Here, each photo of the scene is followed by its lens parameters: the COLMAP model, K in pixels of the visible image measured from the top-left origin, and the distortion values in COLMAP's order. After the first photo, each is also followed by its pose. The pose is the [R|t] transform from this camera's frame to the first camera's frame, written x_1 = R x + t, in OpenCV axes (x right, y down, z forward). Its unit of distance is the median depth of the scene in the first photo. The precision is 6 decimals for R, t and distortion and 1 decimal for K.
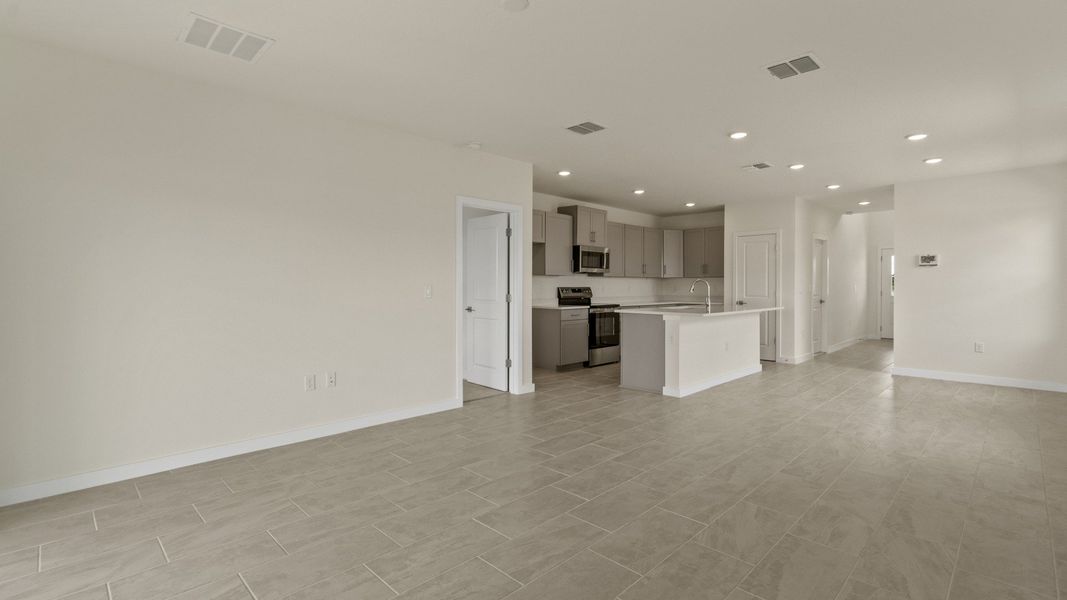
lens RADIAL K [[484.6, 0, 528.9], [0, 484.6, 295.0], [0, 0, 1]] dist [-0.001205, 0.000480]
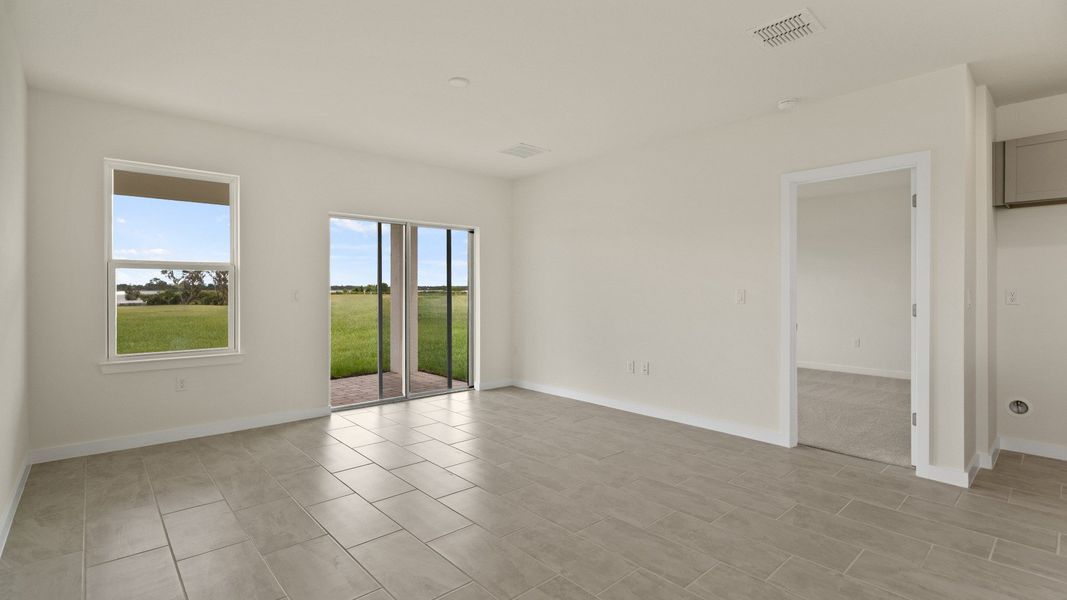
lens RADIAL K [[484.6, 0, 528.9], [0, 484.6, 295.0], [0, 0, 1]] dist [-0.001205, 0.000480]
pose [[-0.046704, 0.005765, -0.998892, 0.411491], [-0.019141, 0.999795, 0.006665, -0.004773], [0.998725, 0.019431, -0.046584, 0.395895]]
